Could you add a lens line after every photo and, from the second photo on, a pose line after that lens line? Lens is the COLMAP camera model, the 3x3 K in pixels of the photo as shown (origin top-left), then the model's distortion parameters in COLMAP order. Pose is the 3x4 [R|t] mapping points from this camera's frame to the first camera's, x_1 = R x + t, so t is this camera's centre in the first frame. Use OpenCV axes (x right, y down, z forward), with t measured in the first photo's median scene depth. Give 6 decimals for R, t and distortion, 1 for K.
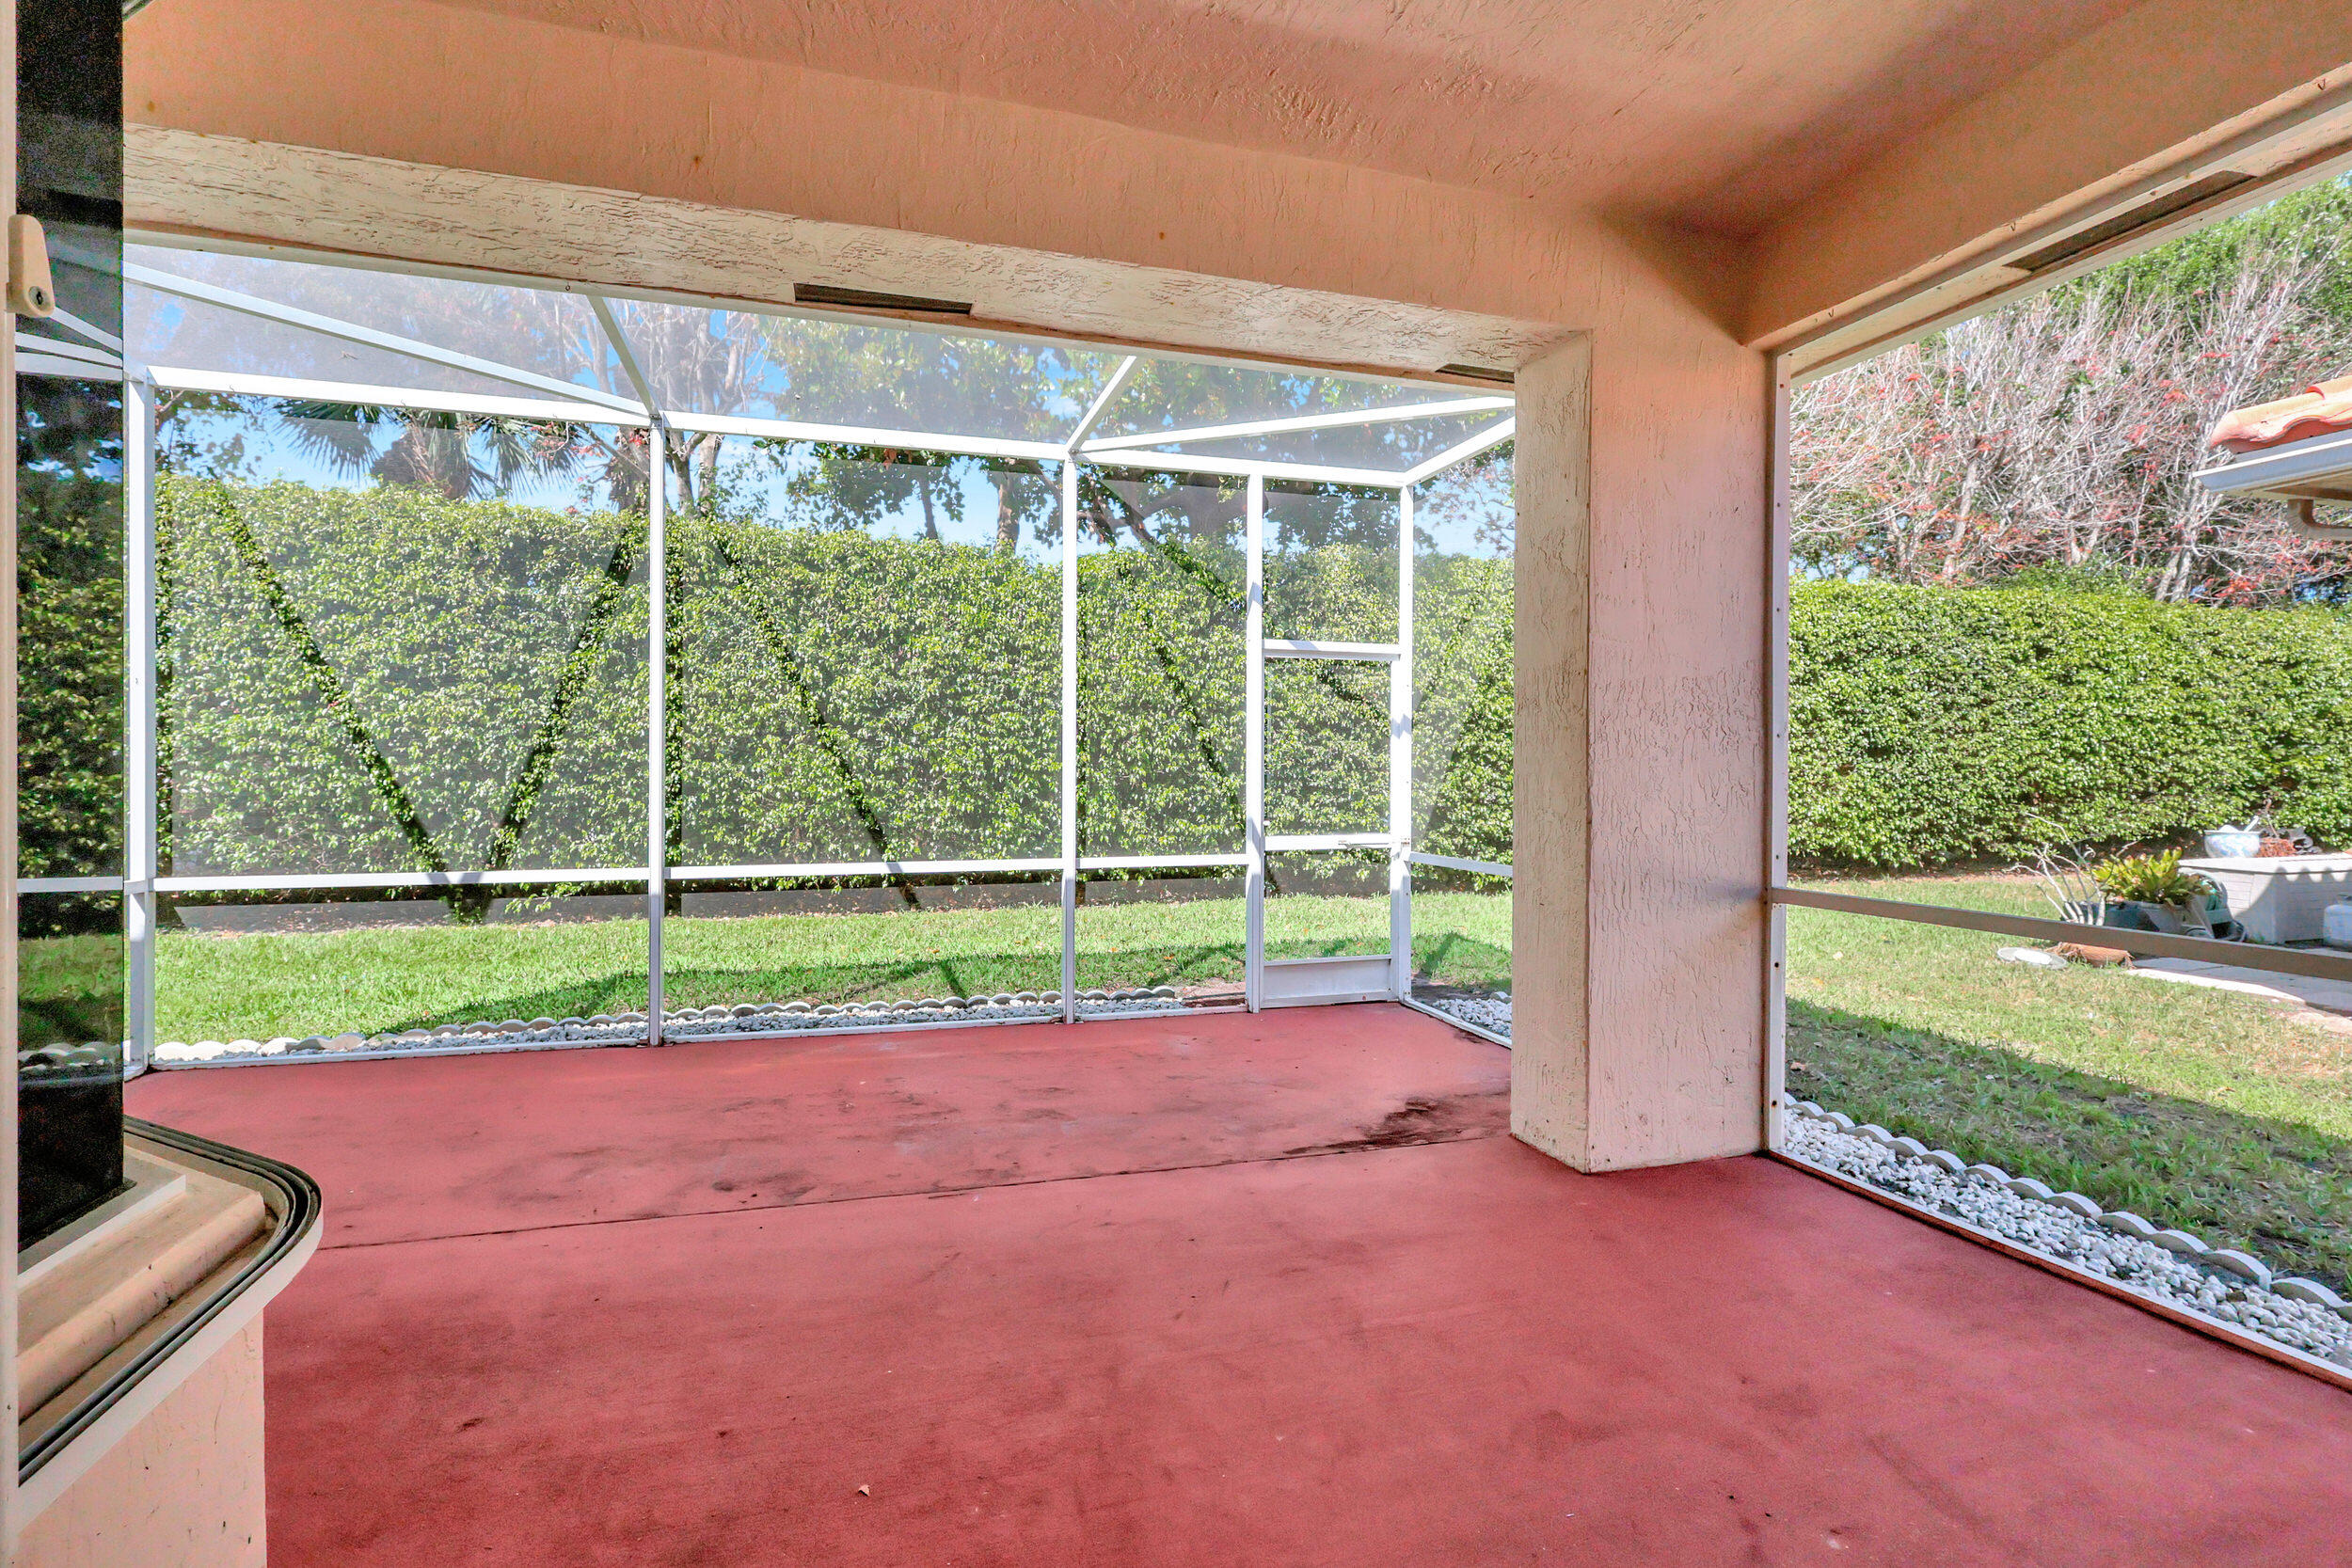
lens RADIAL K [[1086.1, 0, 1179.1], [0, 1086.1, 750.9], [0, 0, 1]] dist [0.001072, -0.001065]
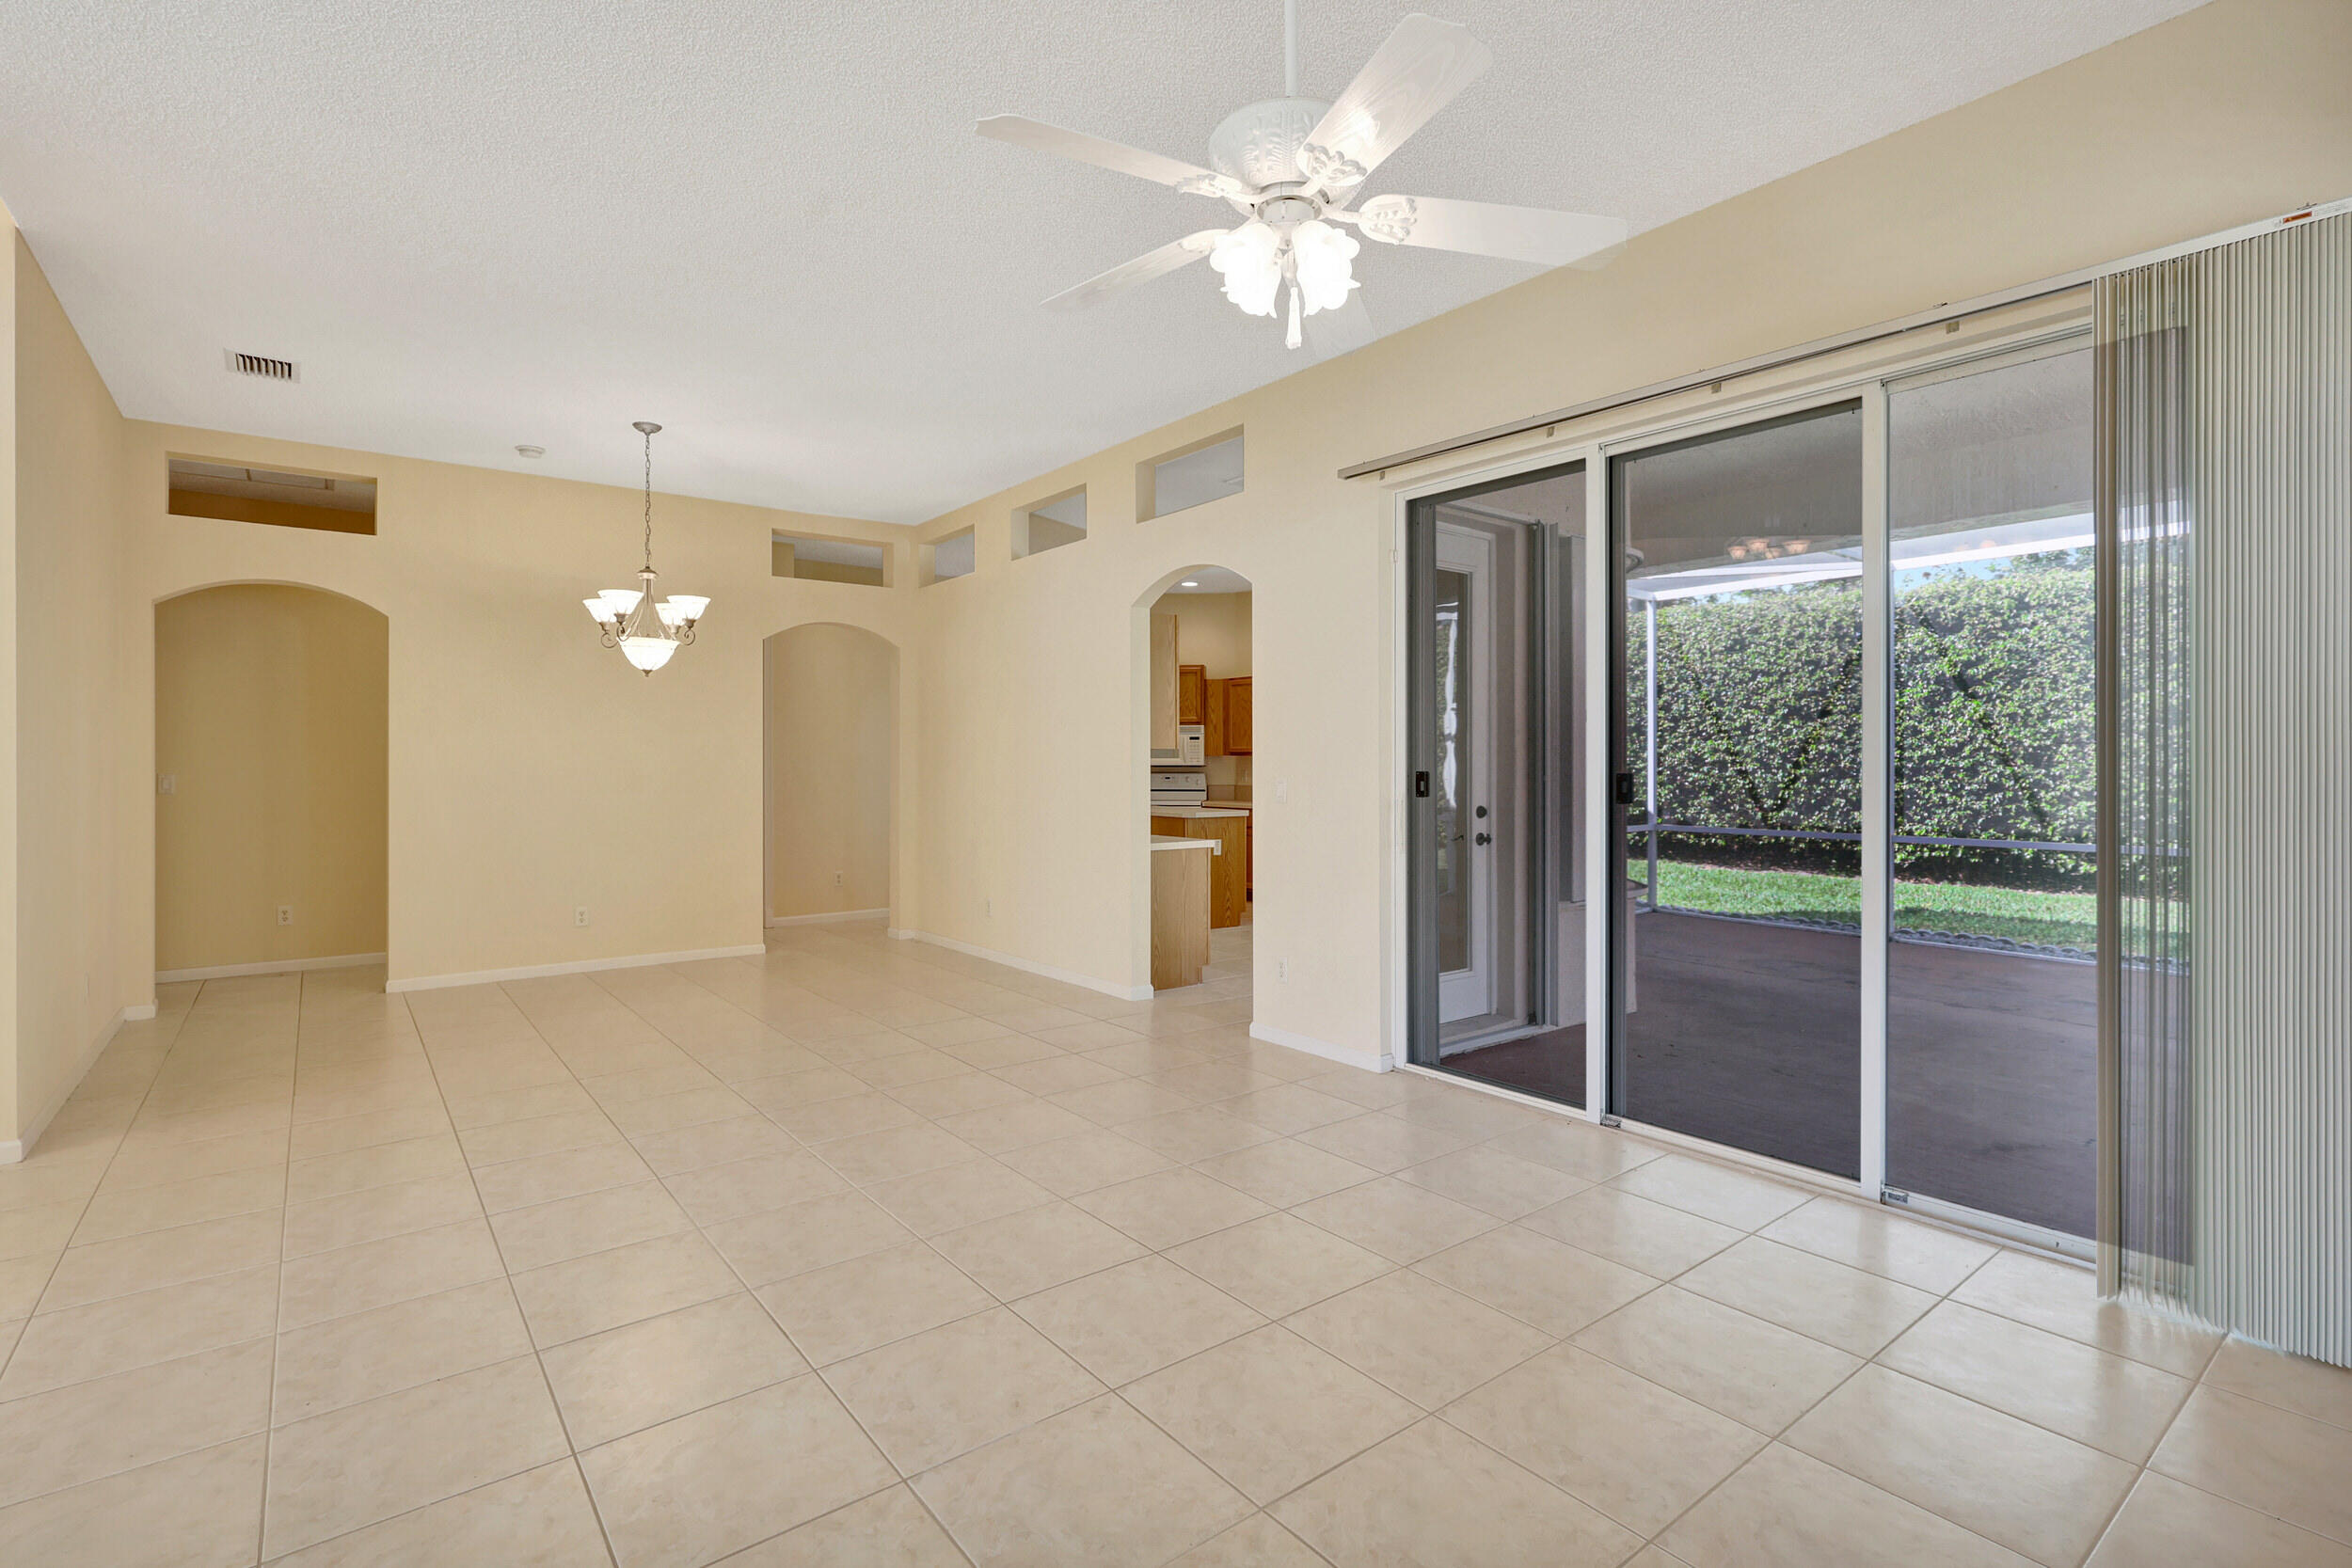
lens RADIAL K [[1102.7, 0, 1187.0], [0, 1102.7, 811.9], [0, 0, 1]] dist [-0.001801, 0.001276]
pose [[0.365888, 0.039160, -0.929835, 0.429943], [0.020678, 0.998526, 0.050190, -0.022230], [0.930429, -0.037591, 0.364539, -0.387575]]
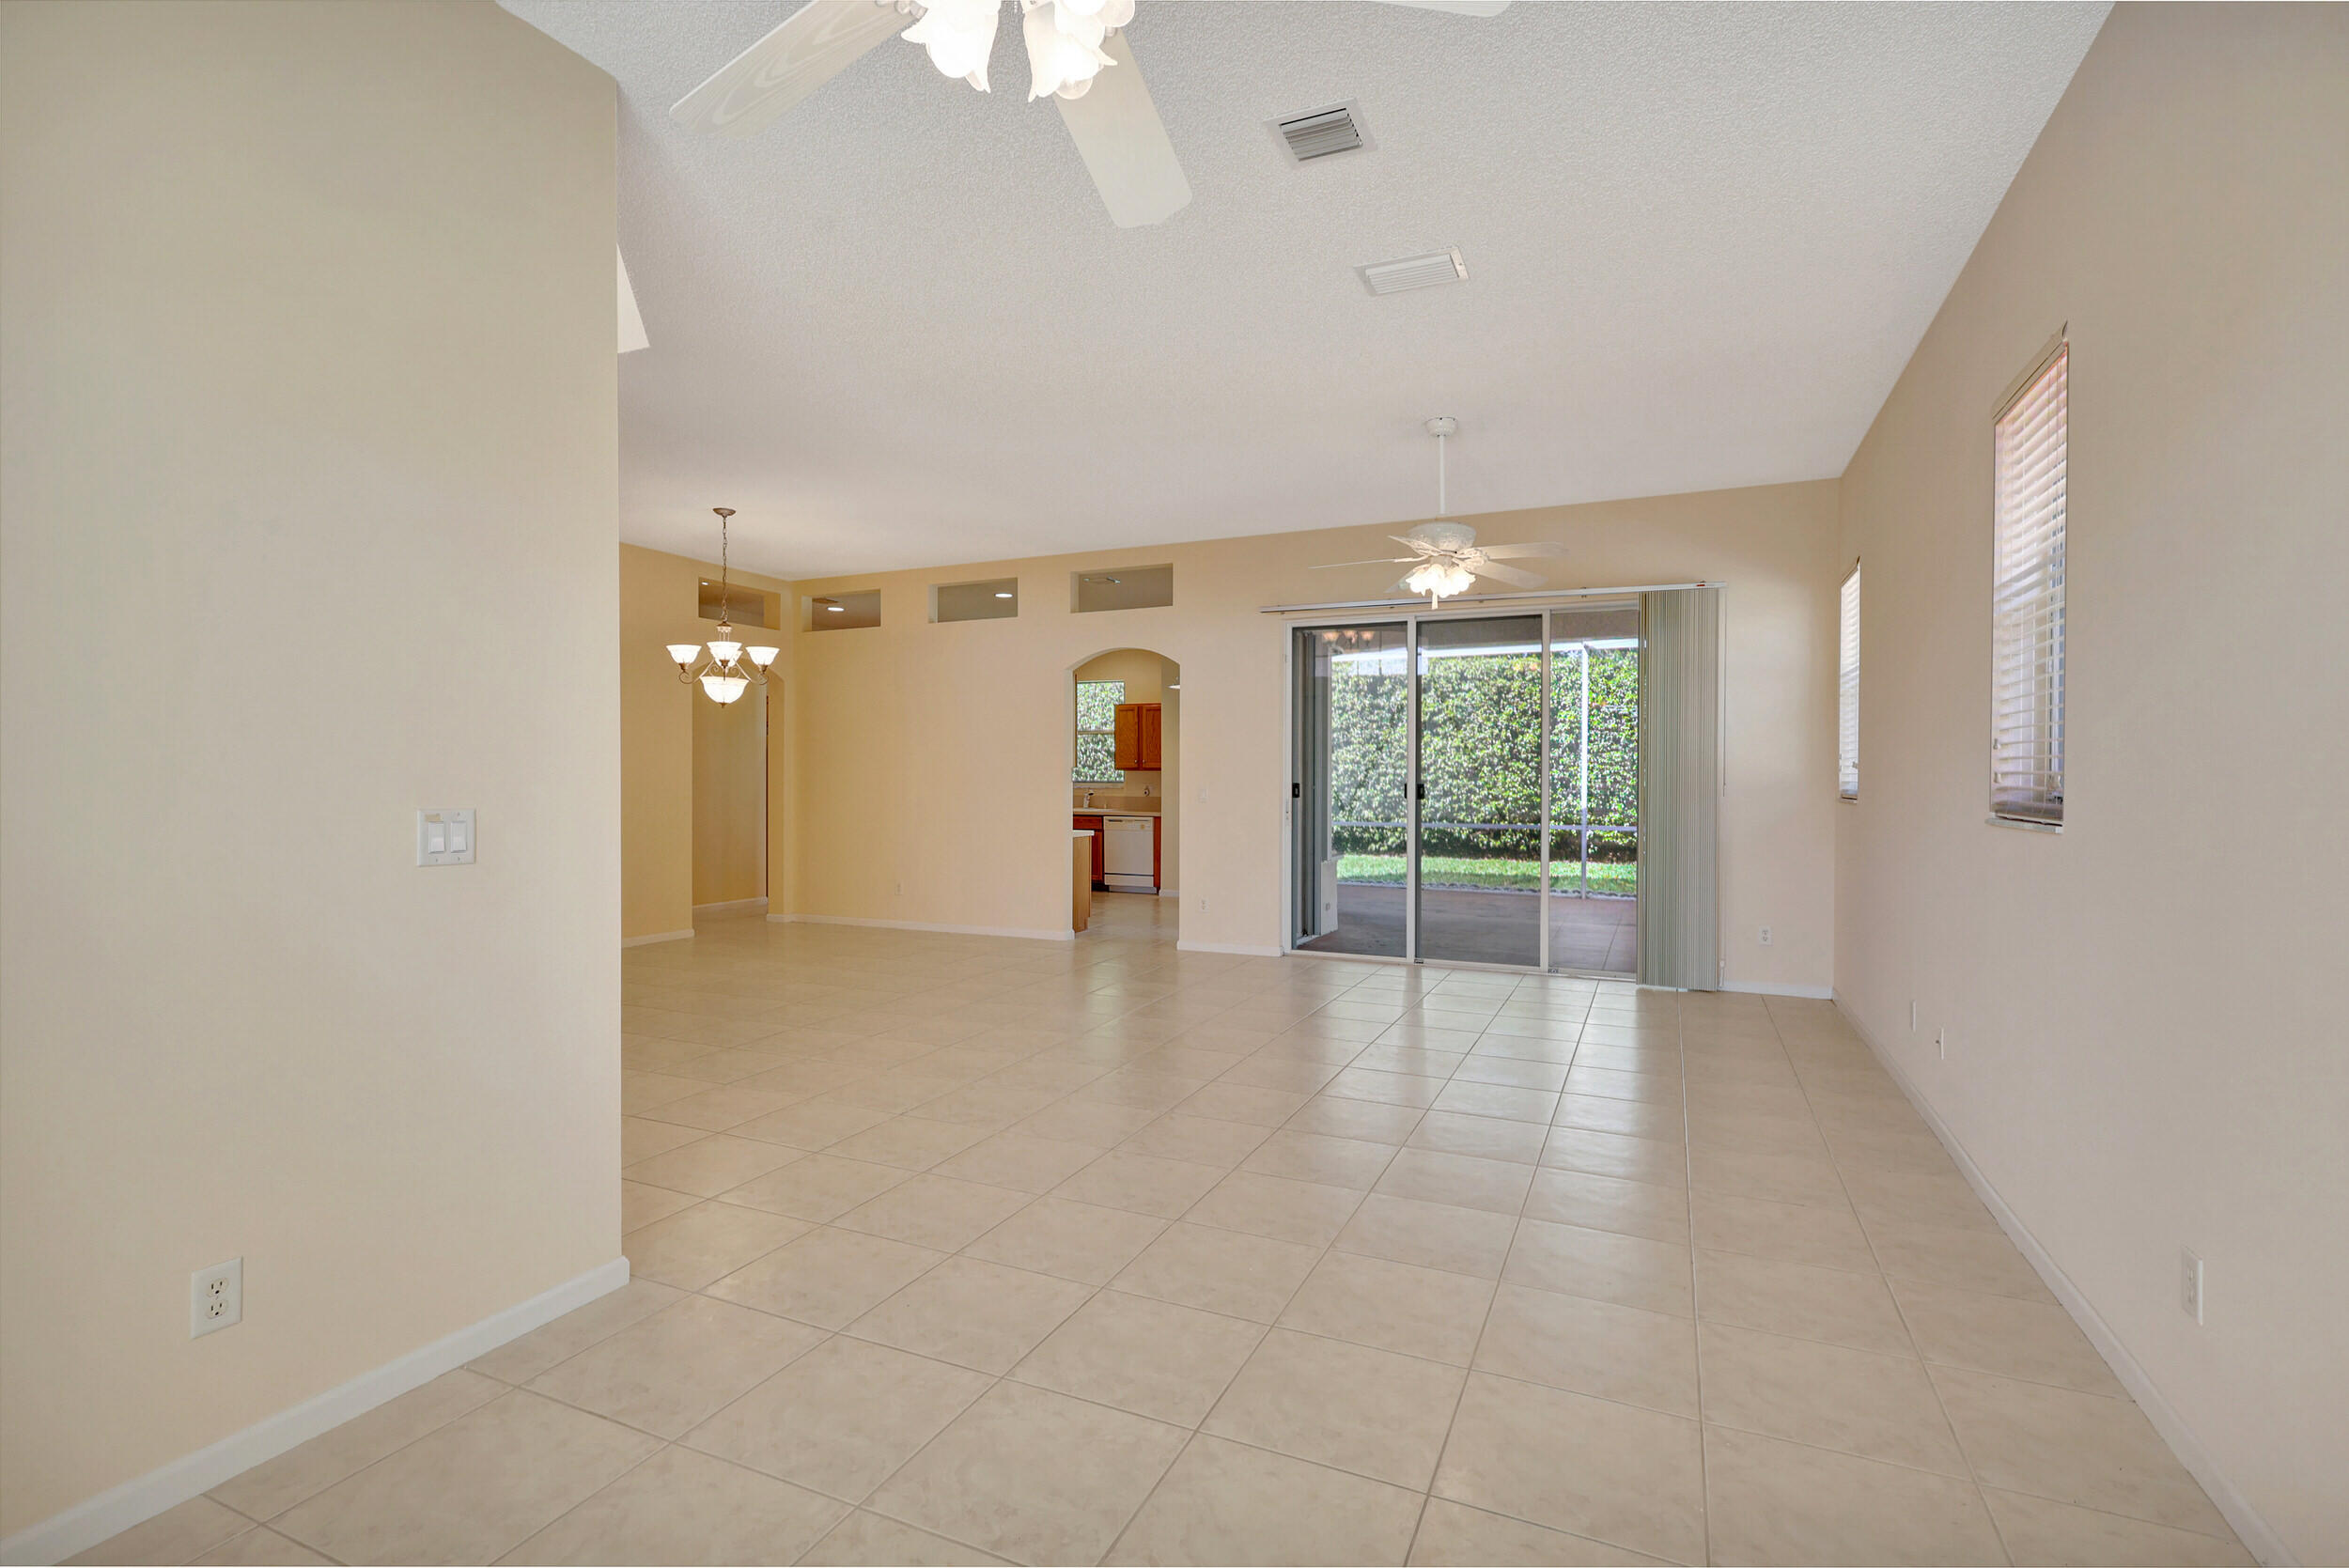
lens RADIAL K [[1084.8, 0, 1198.1], [0, 1084.8, 755.9], [0, 0, 1]] dist [0.001072, -0.001065]
pose [[0.759701, -0.015665, -0.650084, 0.507348], [0.014896, 0.999867, -0.006686, -0.028268], [0.650102, -0.004605, 0.759833, -0.835049]]
